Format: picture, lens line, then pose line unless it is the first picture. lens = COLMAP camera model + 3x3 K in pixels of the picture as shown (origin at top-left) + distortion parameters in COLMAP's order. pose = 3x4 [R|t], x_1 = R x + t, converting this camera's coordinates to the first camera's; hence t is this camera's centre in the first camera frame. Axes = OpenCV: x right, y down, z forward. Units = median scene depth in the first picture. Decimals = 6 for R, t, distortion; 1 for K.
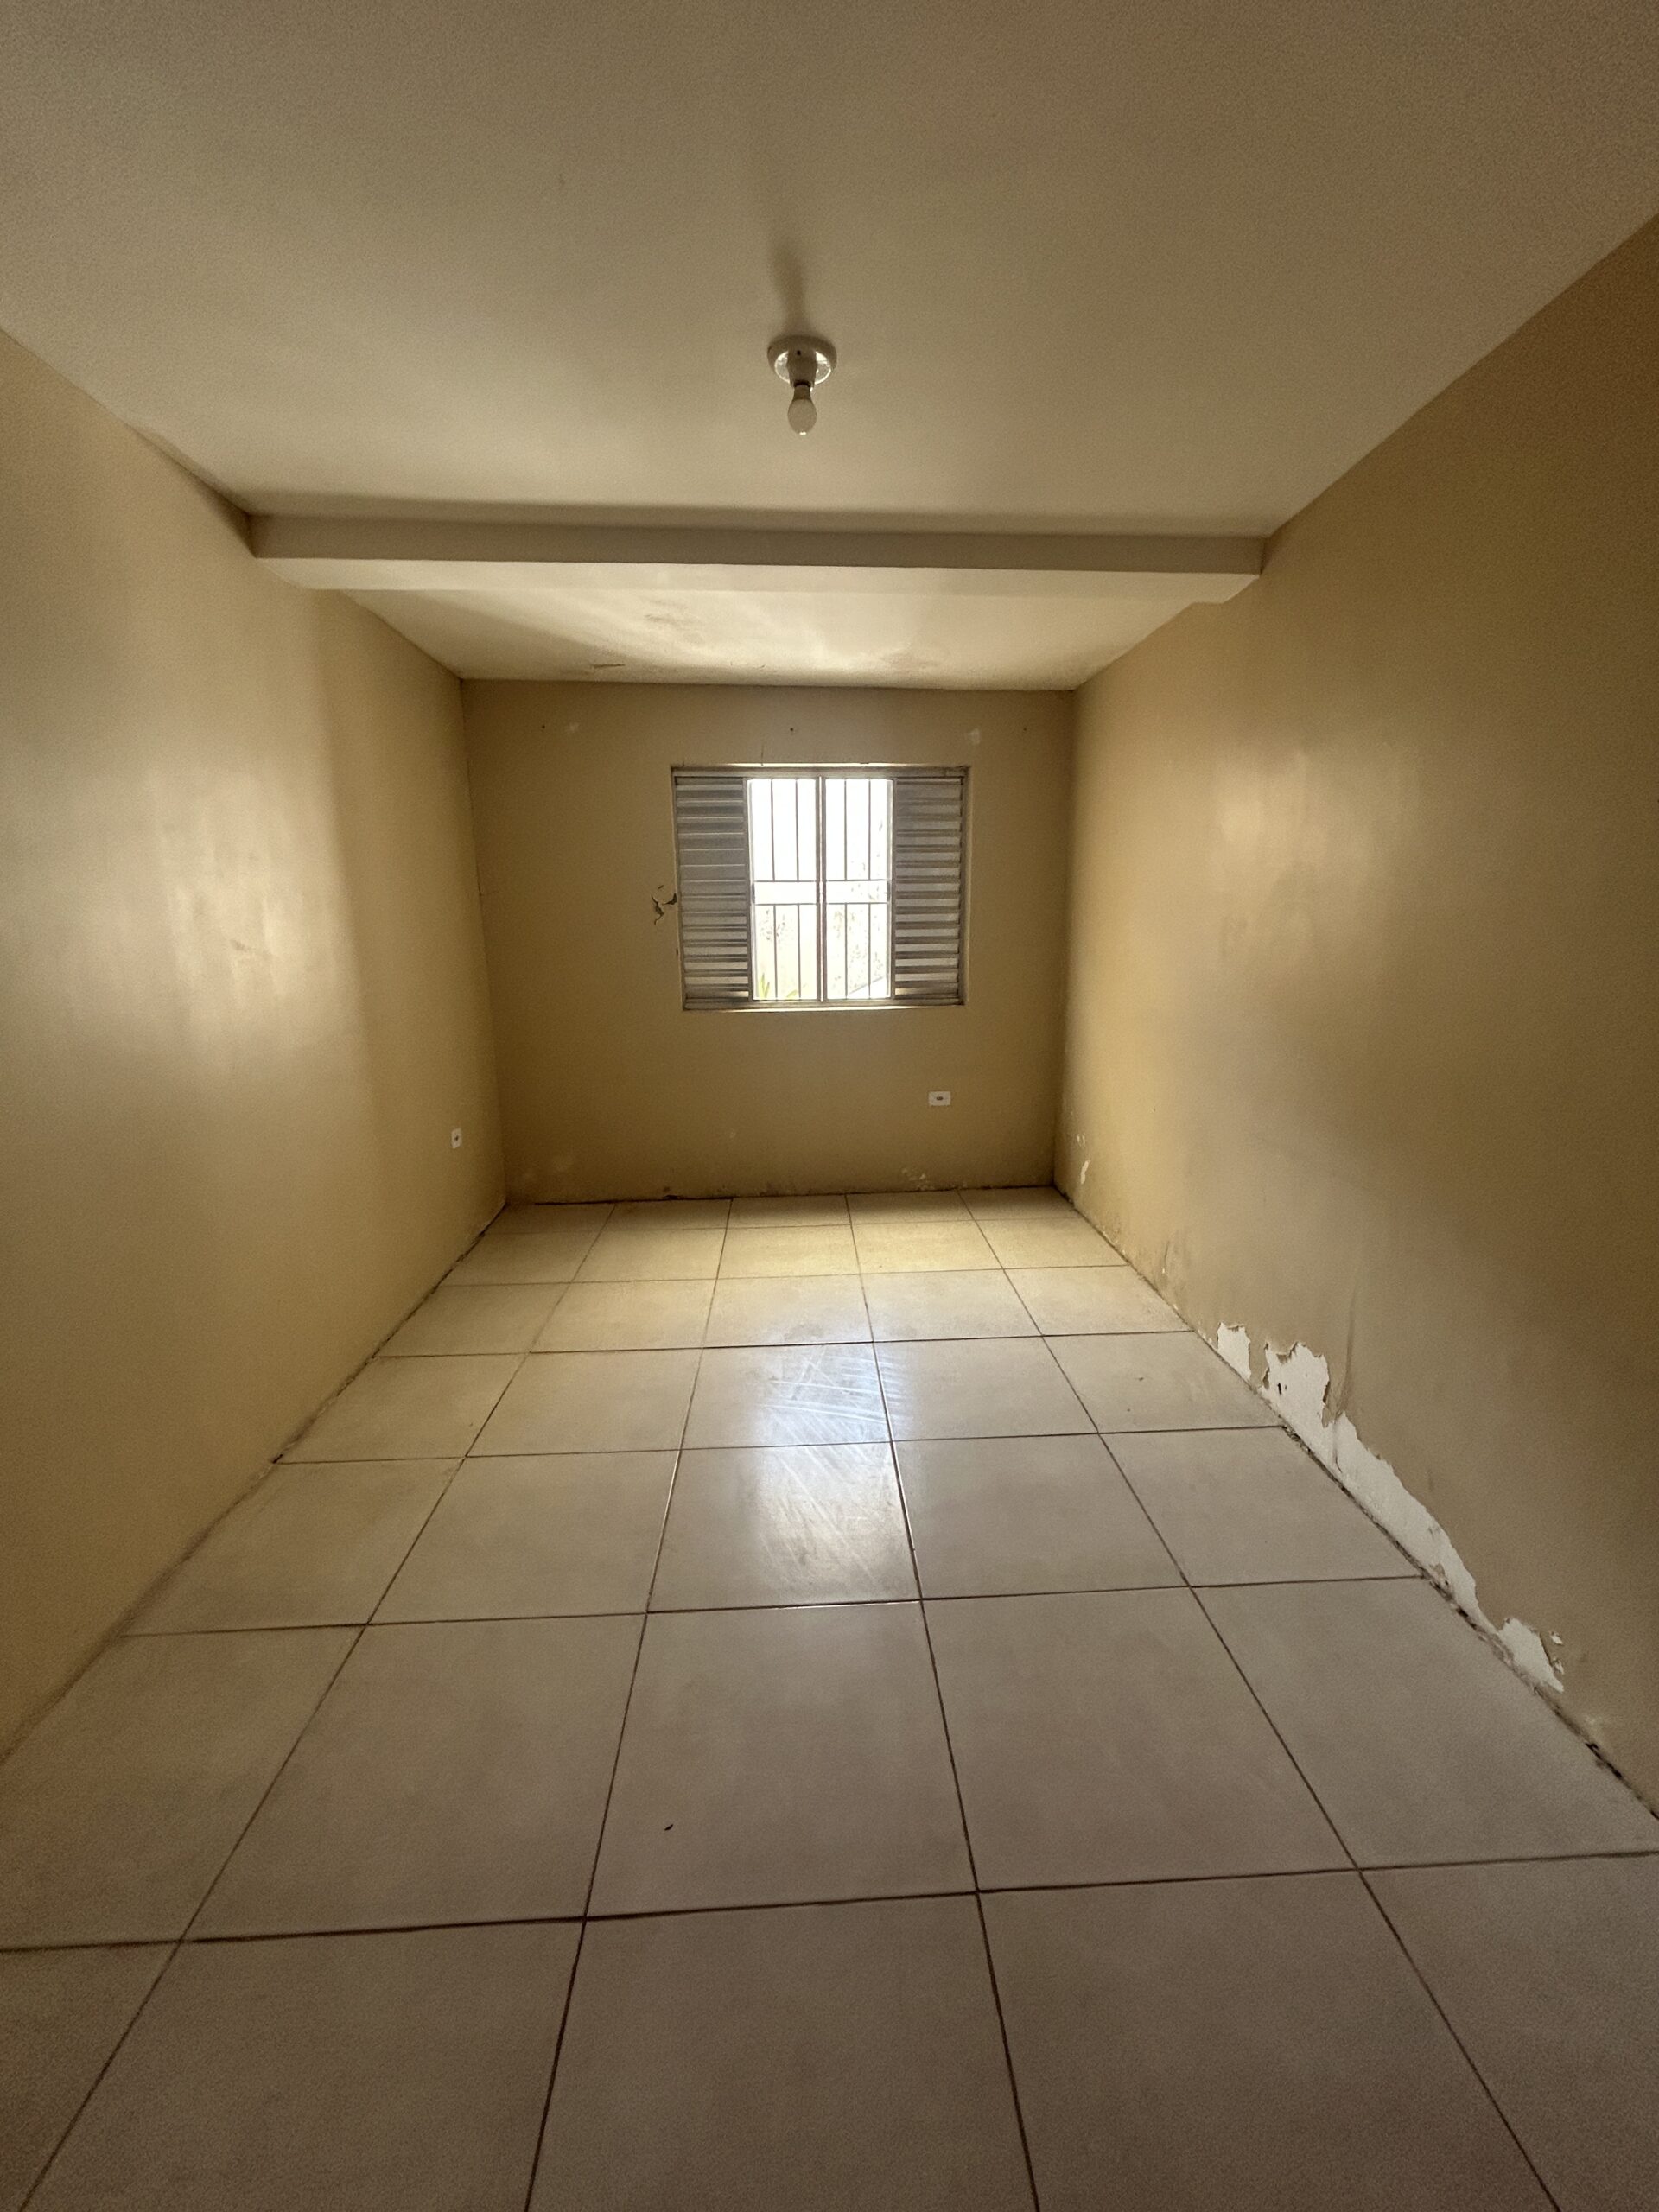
lens RADIAL K [[887.7, 0, 825.4], [0, 887.7, 1108.3], [0, 0, 1]] dist [-0.007620, -0.000117]
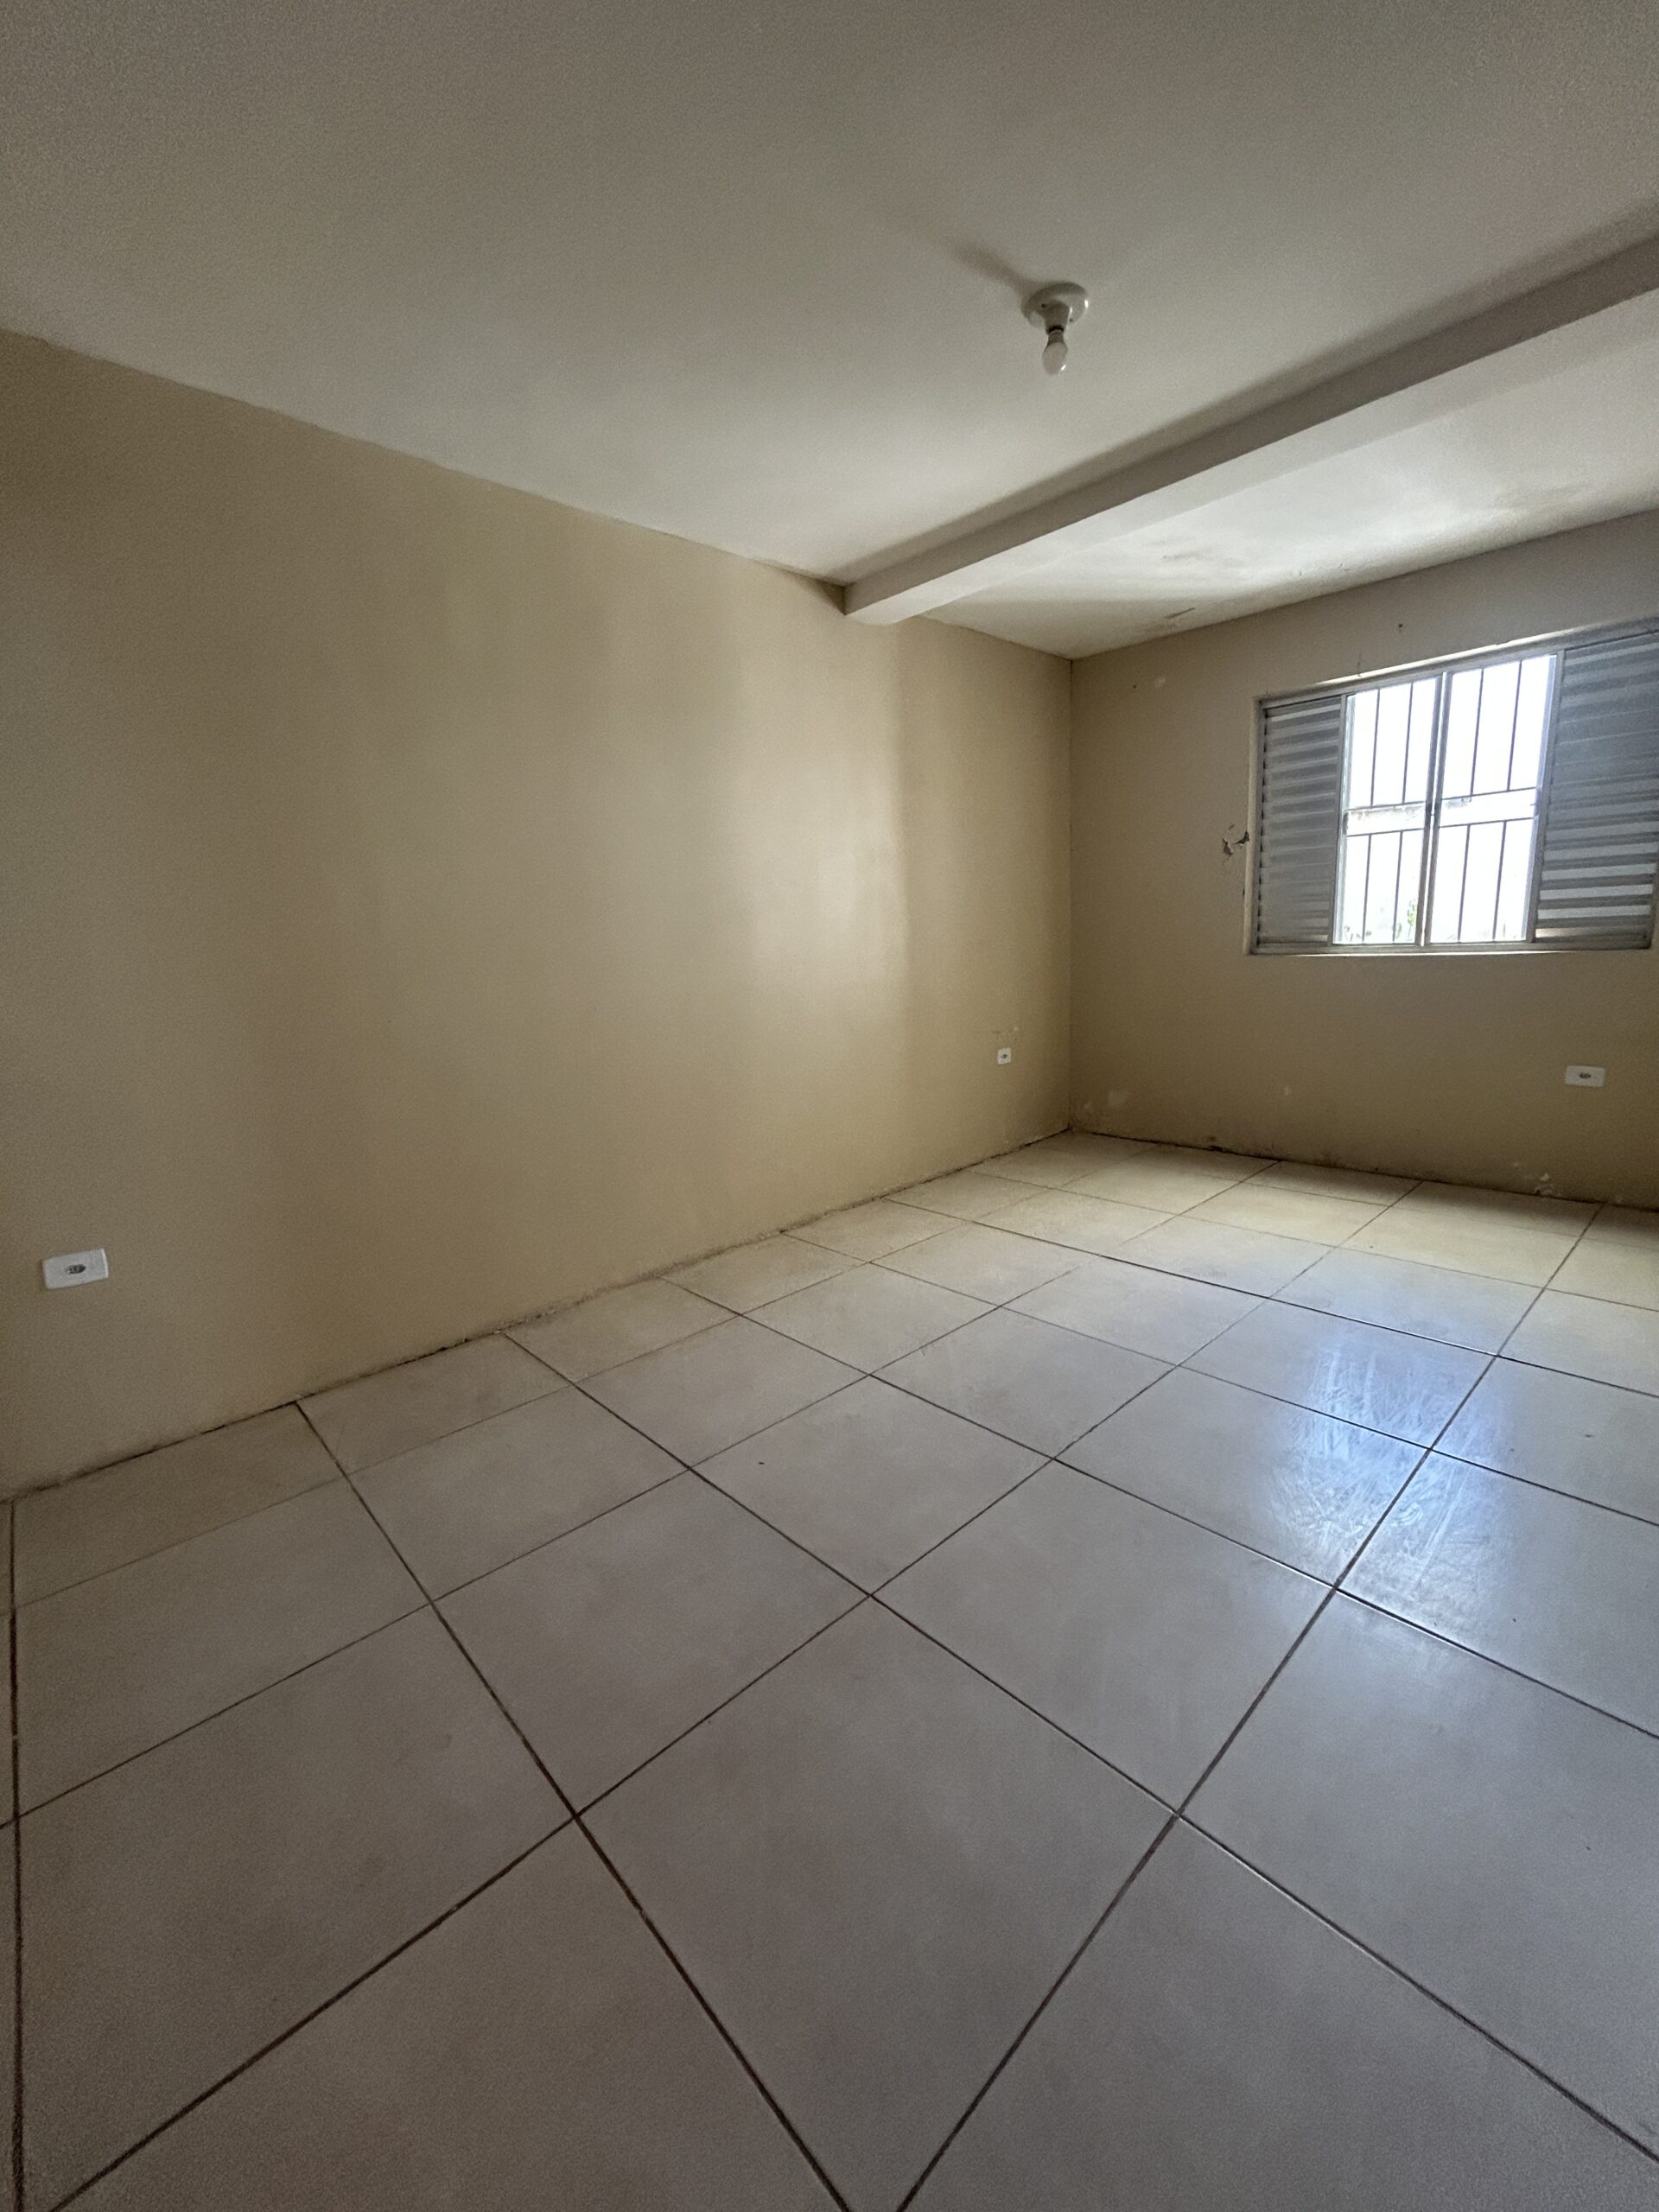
lens RADIAL K [[887.7, 0, 825.4], [0, 887.7, 1108.3], [0, 0, 1]] dist [-0.007620, -0.000117]
pose [[0.639906, 0.129639, -0.757439, 0.306390], [-0.122649, 0.990262, 0.065869, 0.048602], [0.758602, 0.050749, 0.649574, 0.040874]]
